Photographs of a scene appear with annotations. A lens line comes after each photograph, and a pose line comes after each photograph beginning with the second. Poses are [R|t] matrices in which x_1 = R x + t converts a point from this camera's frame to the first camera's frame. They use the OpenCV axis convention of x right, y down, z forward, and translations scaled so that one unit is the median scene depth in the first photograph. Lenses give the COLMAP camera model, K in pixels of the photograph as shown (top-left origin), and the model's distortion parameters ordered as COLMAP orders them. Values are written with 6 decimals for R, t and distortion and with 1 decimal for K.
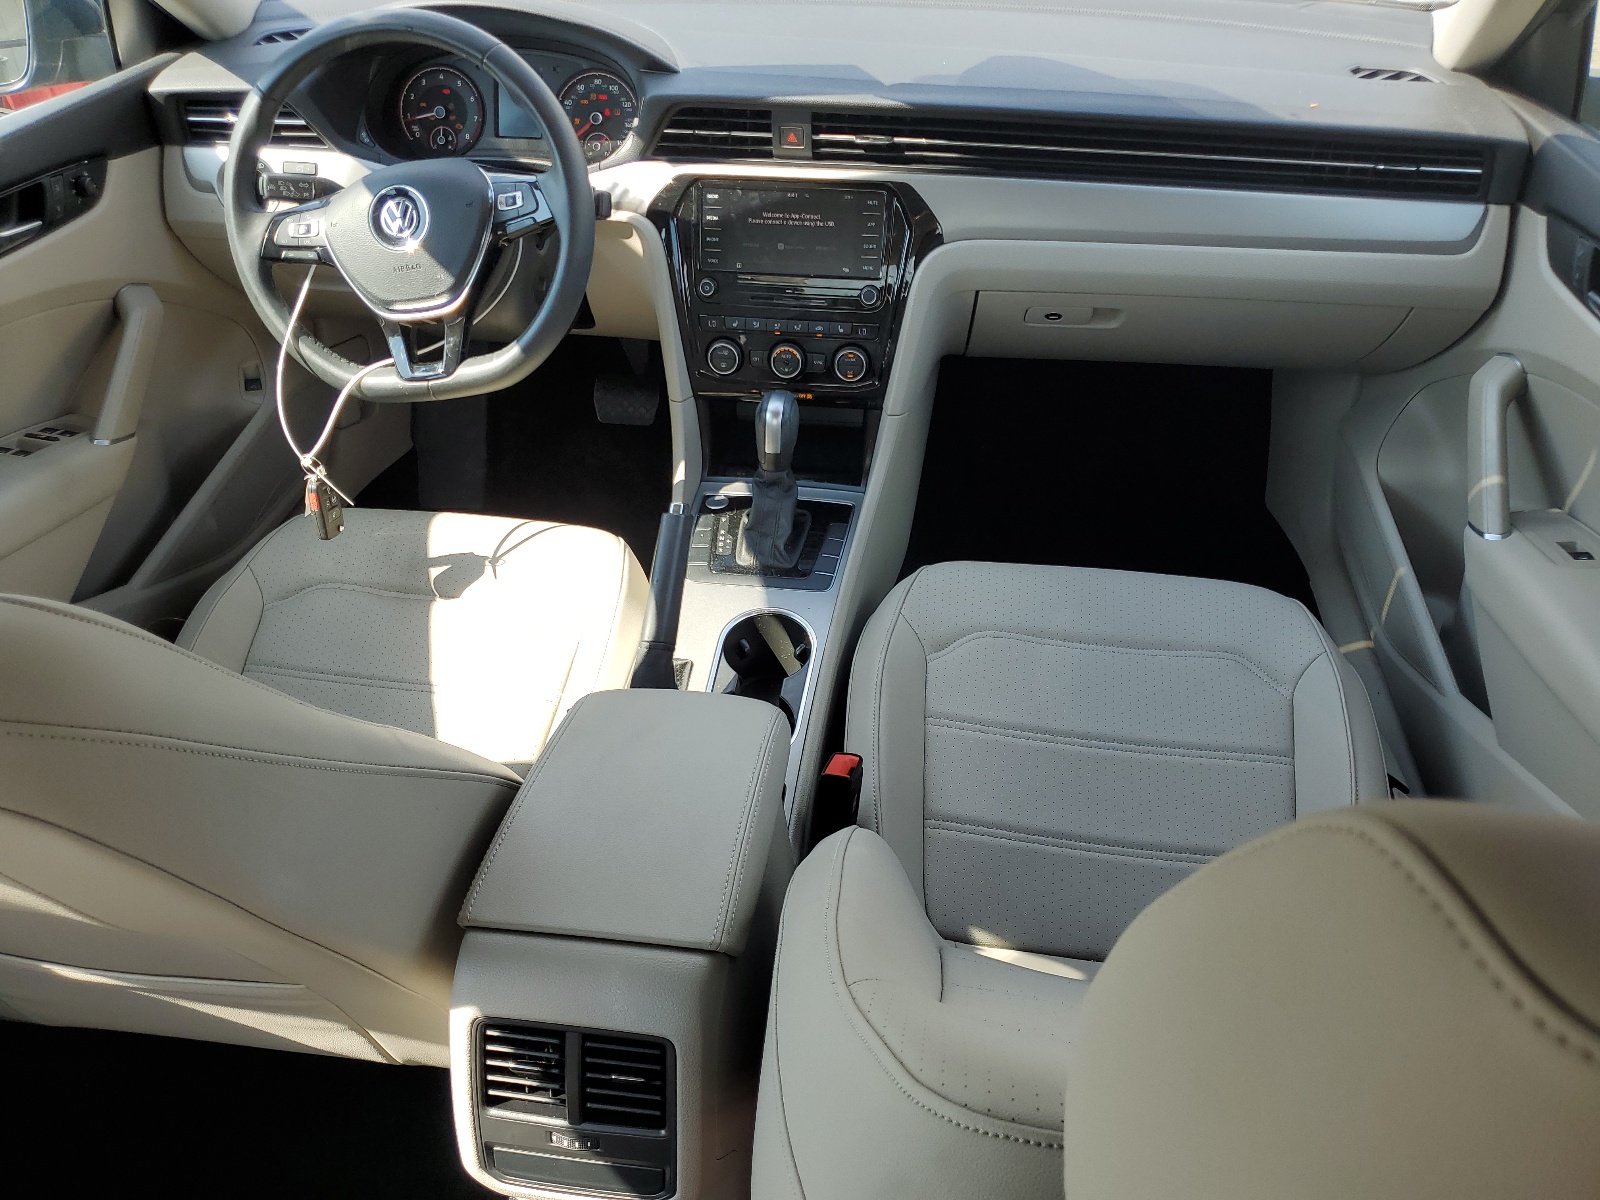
lens RADIAL K [[1214.2, 0, 797.6], [0, 1214.2, 599.6], [0, 0, 1]] dist [0.009458, 0.000470]
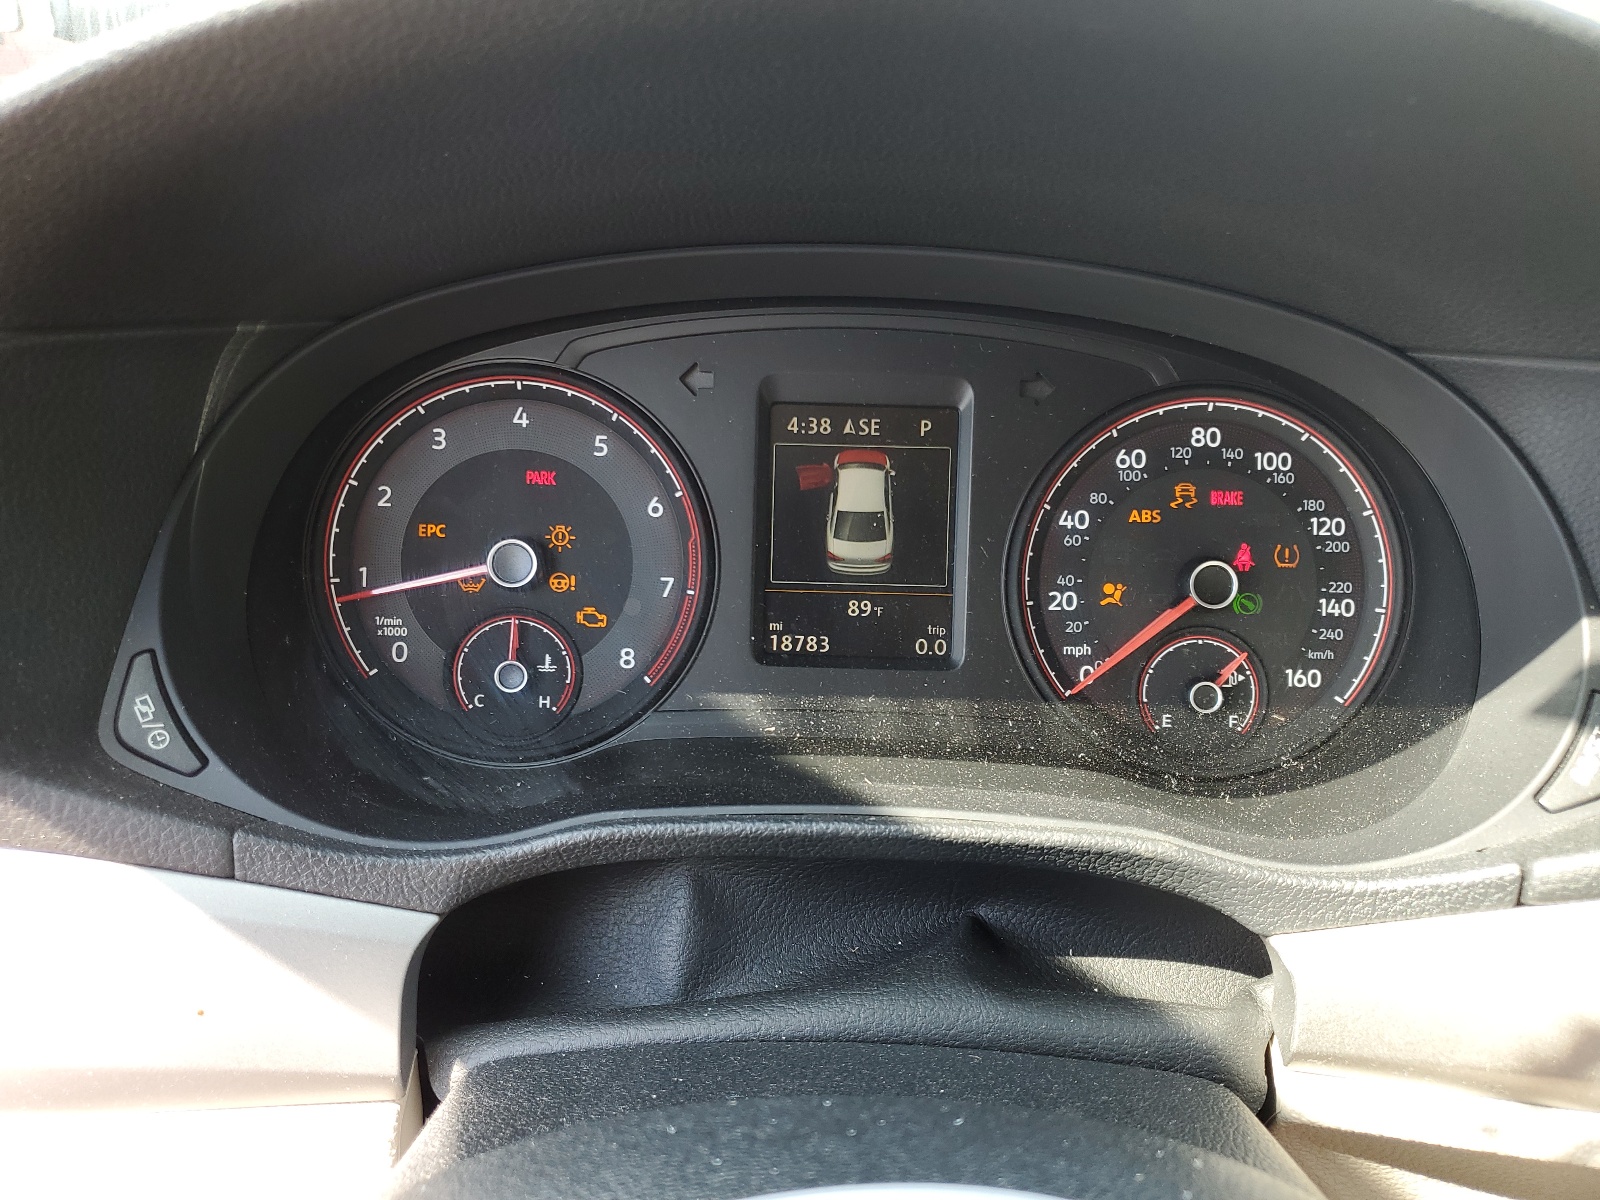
lens RADIAL K [[1214.2, 0, 801.5], [0, 1214.2, 601.1], [0, 0, 1]] dist [0.009458, 0.000470]
pose [[0.989342, -0.024341, 0.143561, -0.274186], [0.055674, 0.974251, -0.218484, -0.342333], [-0.134546, 0.224148, 0.965223, 0.777851]]
